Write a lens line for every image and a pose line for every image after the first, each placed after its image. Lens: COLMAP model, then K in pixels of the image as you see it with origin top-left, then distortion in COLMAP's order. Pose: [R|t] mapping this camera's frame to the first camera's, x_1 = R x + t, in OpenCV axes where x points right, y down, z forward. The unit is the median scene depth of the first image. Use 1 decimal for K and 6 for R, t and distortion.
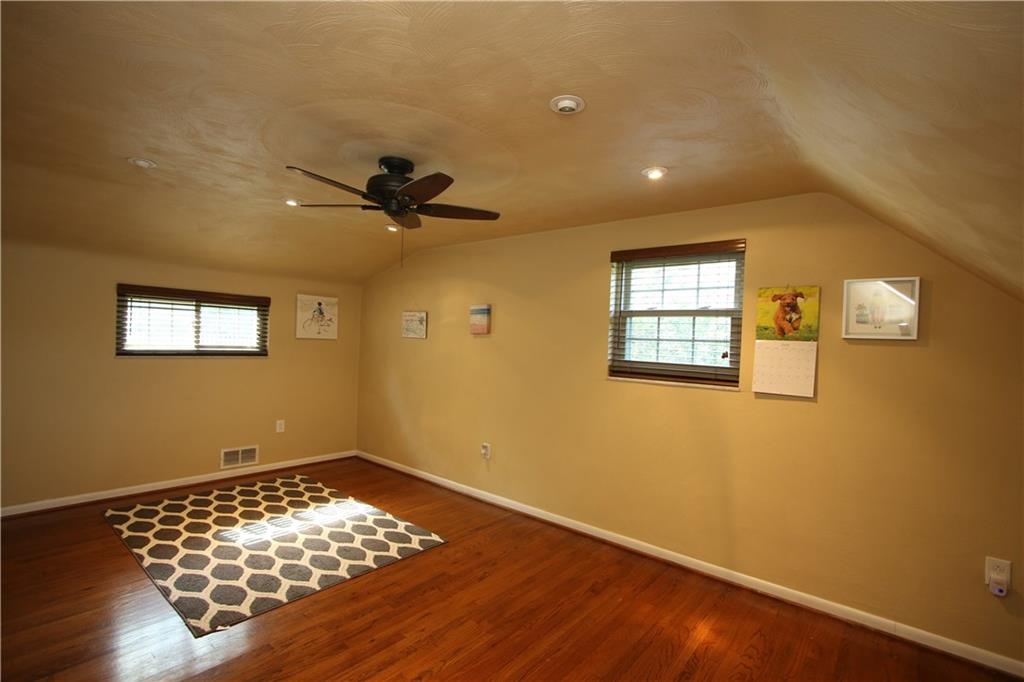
lens RADIAL K [[470.3, 0, 510.7], [0, 470.3, 348.6], [0, 0, 1]] dist [-0.018488, 0.000821]
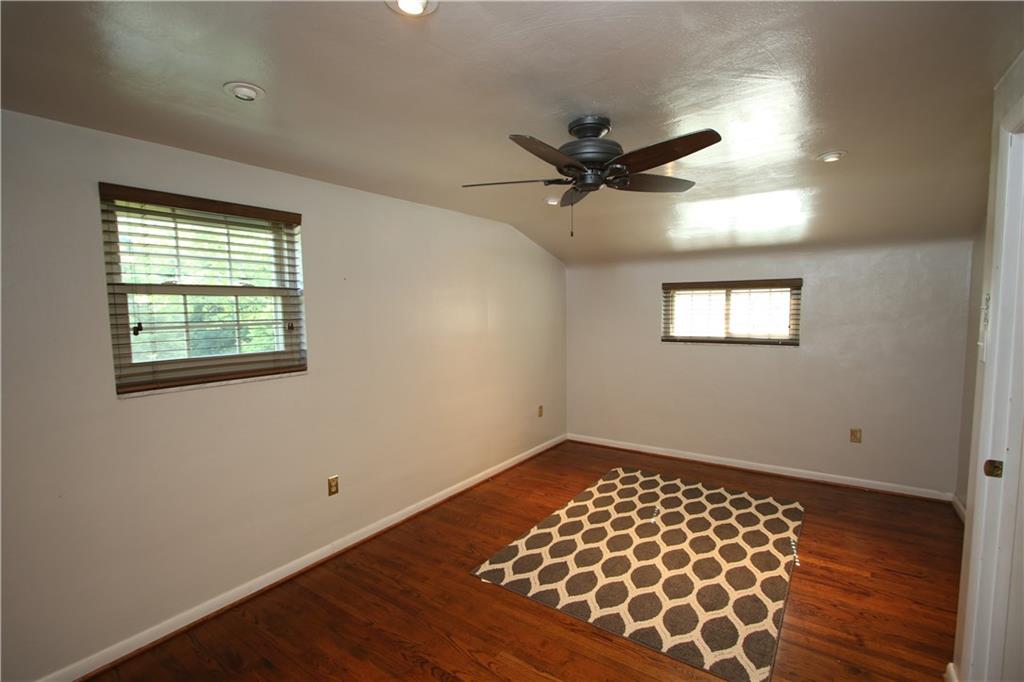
lens RADIAL K [[473.3, 0, 506.5], [0, 473.3, 342.3], [0, 0, 1]] dist [-0.025384, -0.000272]
pose [[0.099044, 0.031571, -0.994582, 0.266891], [-0.008818, 0.999485, 0.030848, -0.014399], [0.995044, 0.005715, 0.099272, 0.468230]]
